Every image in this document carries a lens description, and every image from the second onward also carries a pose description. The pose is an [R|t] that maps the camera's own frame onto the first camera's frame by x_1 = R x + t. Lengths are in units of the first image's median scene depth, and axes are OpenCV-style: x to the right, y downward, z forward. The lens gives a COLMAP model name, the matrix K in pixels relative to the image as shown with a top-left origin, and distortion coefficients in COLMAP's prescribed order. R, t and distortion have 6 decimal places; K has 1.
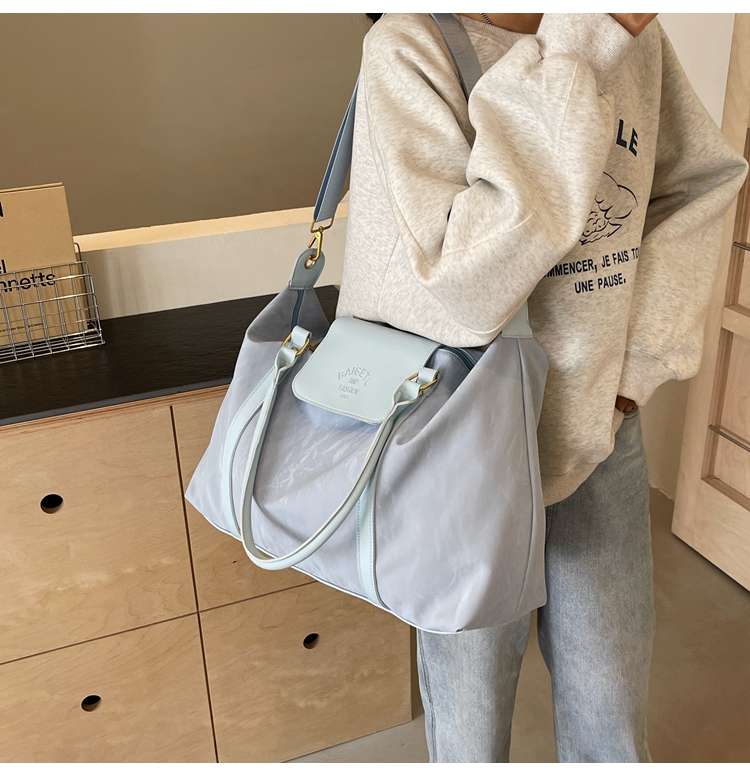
lens RADIAL K [[973.6, 0, 367.8], [0, 973.6, 375.6], [0, 0, 1]] dist [0.008825, 0.000000]
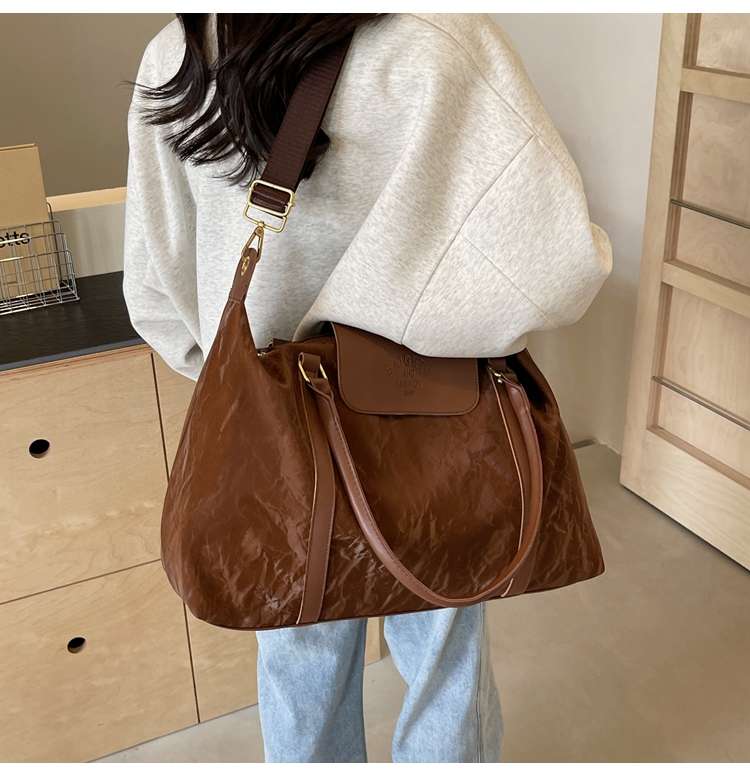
lens RADIAL K [[1052.5, 0, 384.7], [0, 1052.5, 380.9], [0, 0, 1]] dist [0.011171, 0.000000]
pose [[0.996278, -0.026313, 0.082089, -0.040875], [0.025510, 0.999616, 0.010820, 0.049967], [-0.082342, -0.008686, 0.996566, -0.144001]]
